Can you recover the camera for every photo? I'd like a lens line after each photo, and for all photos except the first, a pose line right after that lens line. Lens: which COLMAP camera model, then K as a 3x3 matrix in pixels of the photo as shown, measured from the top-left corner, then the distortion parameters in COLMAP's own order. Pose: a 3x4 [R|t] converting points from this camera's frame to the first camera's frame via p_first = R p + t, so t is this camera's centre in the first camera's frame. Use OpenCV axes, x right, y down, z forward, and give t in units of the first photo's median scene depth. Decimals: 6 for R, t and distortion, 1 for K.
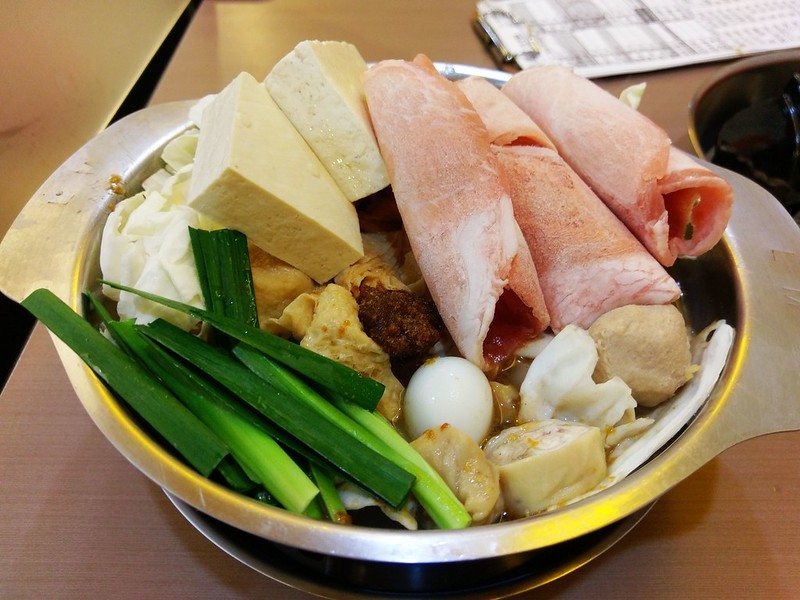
lens RADIAL K [[601.8, 0, 402.0], [0, 601.8, 300.8], [0, 0, 1]] dist [0.036906, -0.032606]
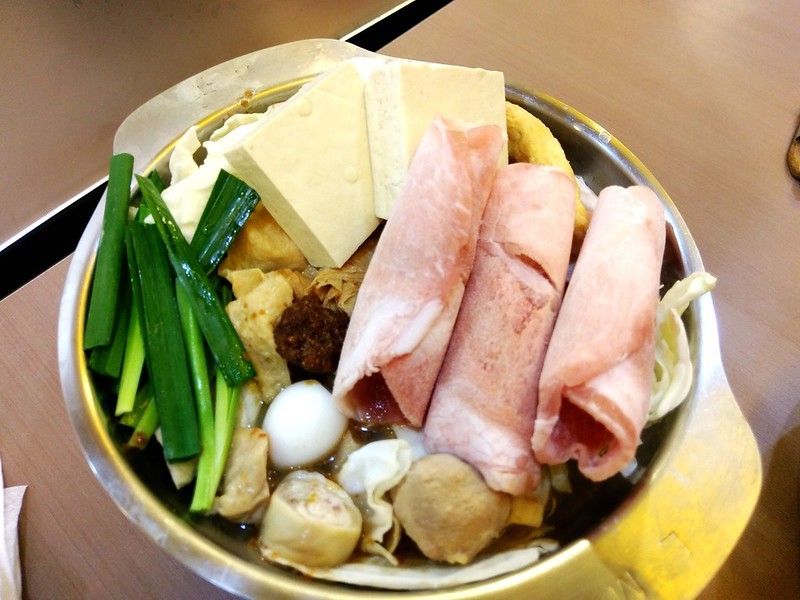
lens RADIAL K [[601.8, 0, 403.0], [0, 601.8, 298.2], [0, 0, 1]] dist [0.036906, -0.032606]
pose [[0.737463, 0.578485, -0.348574, 0.476432], [-0.514907, 0.815550, 0.264099, -0.413296], [0.437057, -0.015280, 0.899304, 0.074485]]
